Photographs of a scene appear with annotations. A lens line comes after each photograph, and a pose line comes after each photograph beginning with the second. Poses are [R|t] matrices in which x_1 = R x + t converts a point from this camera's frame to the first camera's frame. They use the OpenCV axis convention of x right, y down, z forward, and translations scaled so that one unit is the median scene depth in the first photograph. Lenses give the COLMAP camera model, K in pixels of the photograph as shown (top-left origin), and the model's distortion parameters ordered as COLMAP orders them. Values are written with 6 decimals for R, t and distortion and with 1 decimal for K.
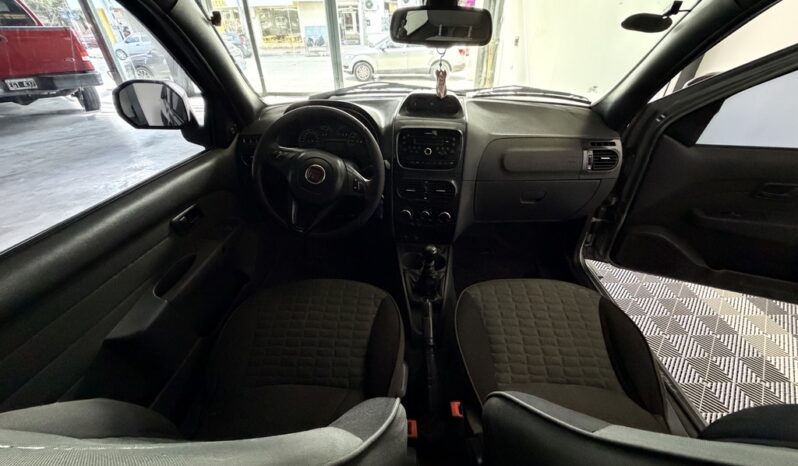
lens RADIAL K [[315.5, 0, 395.5], [0, 315.5, 227.6], [0, 0, 1]] dist [0.000230, -0.000039]
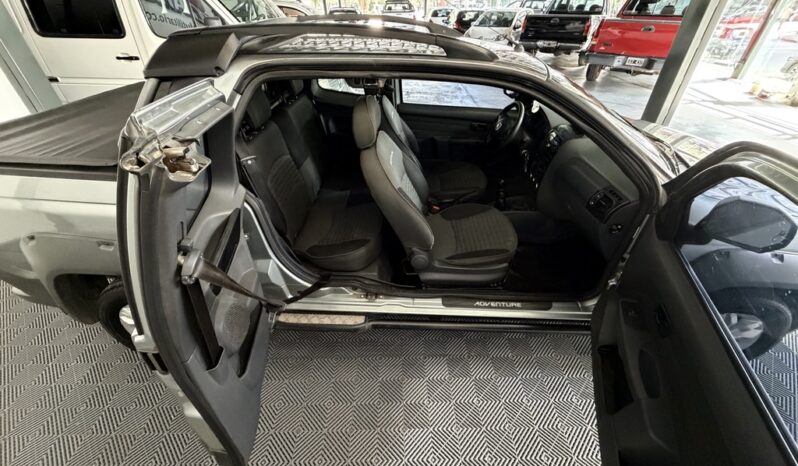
lens RADIAL K [[315.5, 0, 399.6], [0, 315.5, 235.4], [0, 0, 1]] dist [0.000230, -0.000039]
pose [[0.005535, 0.595645, -0.803229, 1.797864], [-0.531449, 0.682166, 0.502207, -0.339198], [0.847072, 0.424095, 0.320331, -0.047847]]
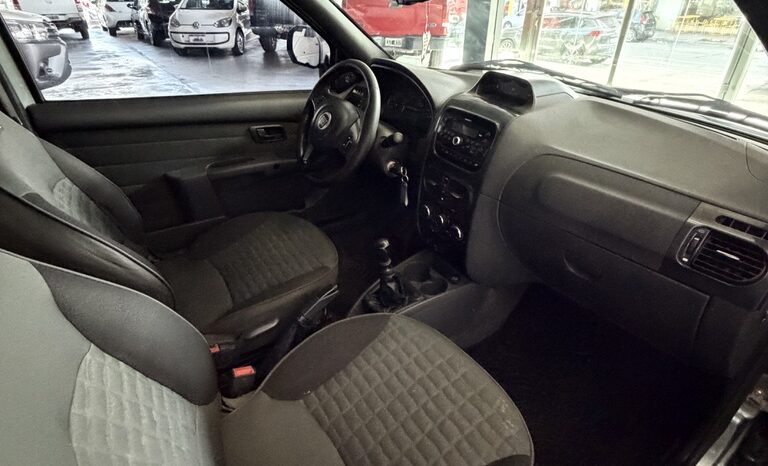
lens RADIAL K [[403.5, 0, 383.5], [0, 403.5, 228.5], [0, 0, 1]] dist [-0.003680, -0.000434]
pose [[0.585526, 0.411391, -0.698511, 0.772923], [-0.450010, 0.881656, 0.142035, -0.111050], [0.674278, 0.231171, 0.701362, 0.232907]]
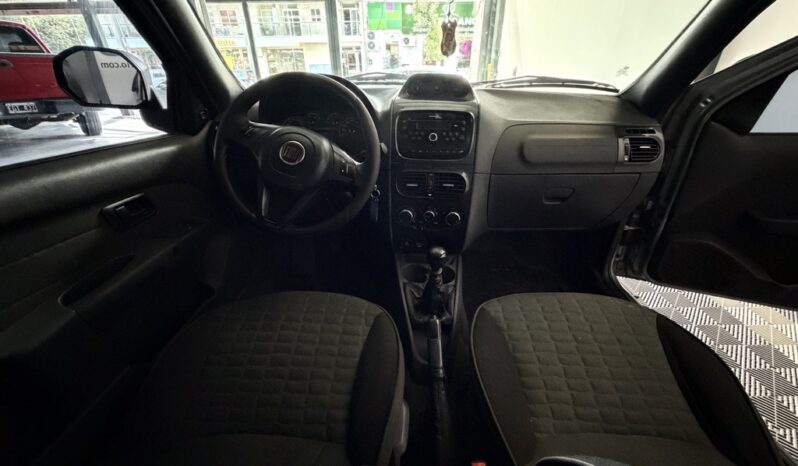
lens RADIAL K [[315.5, 0, 395.3], [0, 315.5, 229.1], [0, 0, 1]] dist [0.000230, -0.000039]
pose [[0.999993, 0.003079, -0.002037, 0.005659], [-0.003254, 0.995718, -0.092388, 0.077826], [0.001743, 0.092394, 0.995721, 0.190330]]
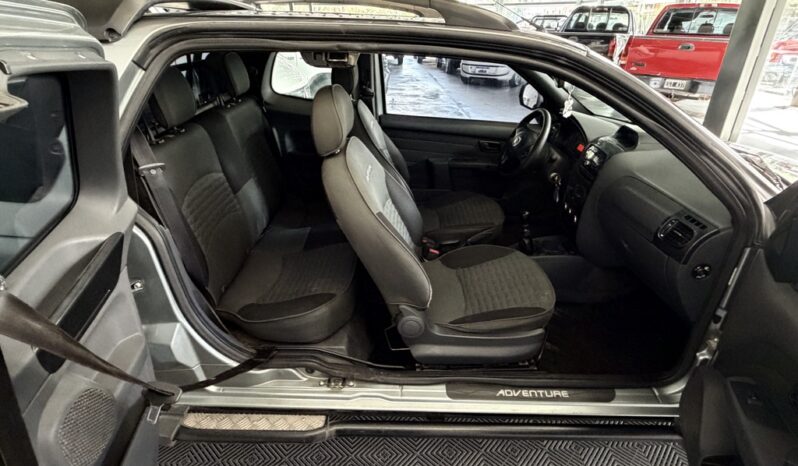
lens RADIAL K [[420.8, 0, 400.2], [0, 420.8, 238.3], [0, 0, 1]] dist [0.002654, -0.000338]
pose [[0.038805, 0.456591, -0.888830, 1.705097], [-0.545258, 0.755077, 0.364077, -0.217066], [0.837370, 0.470514, 0.278261, 0.044244]]
